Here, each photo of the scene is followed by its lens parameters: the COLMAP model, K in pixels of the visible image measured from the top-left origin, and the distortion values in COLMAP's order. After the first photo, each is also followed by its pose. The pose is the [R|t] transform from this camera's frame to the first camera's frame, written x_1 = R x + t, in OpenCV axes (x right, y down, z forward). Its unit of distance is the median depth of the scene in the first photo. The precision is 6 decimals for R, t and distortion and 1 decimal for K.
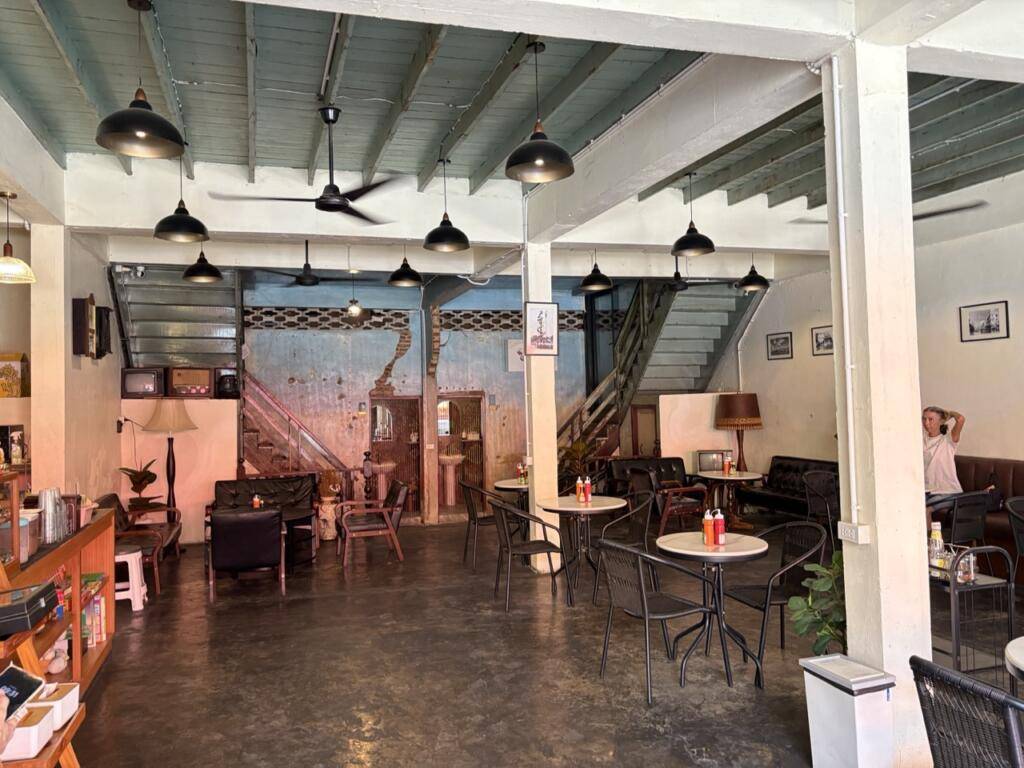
lens RADIAL K [[767.0, 0, 512.0], [0, 767.0, 384.0], [0, 0, 1]] dist [0.144973, -0.187817]
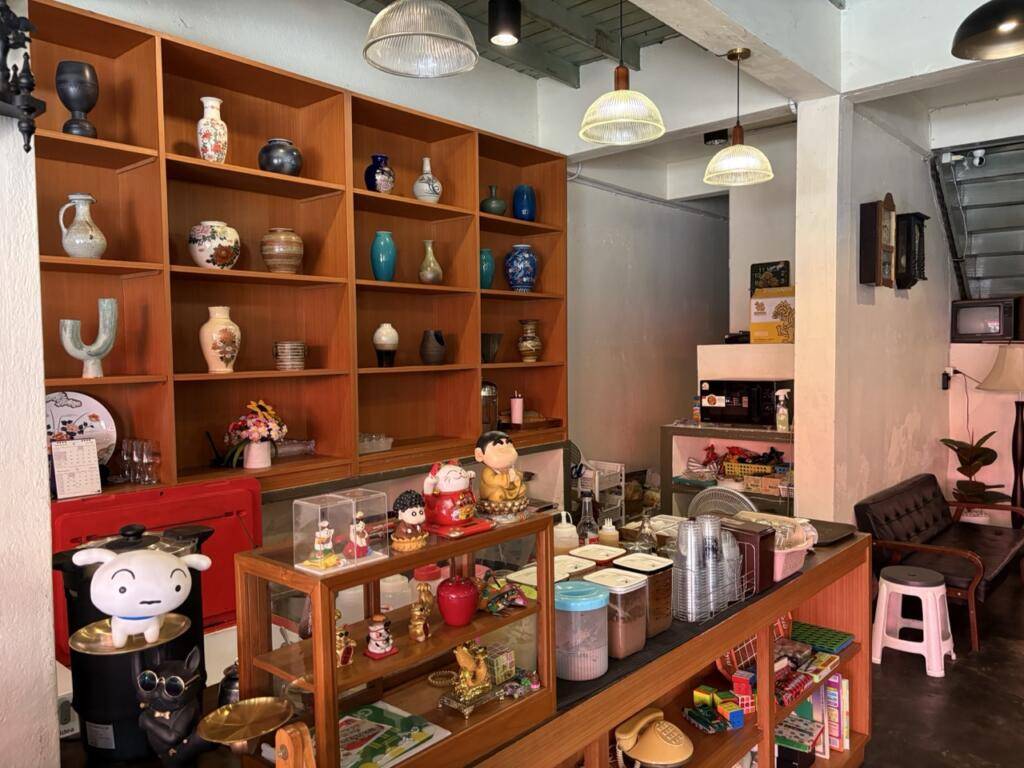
lens RADIAL K [[767.0, 0, 512.0], [0, 767.0, 384.0], [0, 0, 1]] dist [0.144973, -0.187817]
pose [[0.519518, 0.055608, -0.852648, -0.095714], [0.015935, 0.997076, 0.074736, -0.004822], [0.854311, -0.052414, 0.517113, 0.312636]]
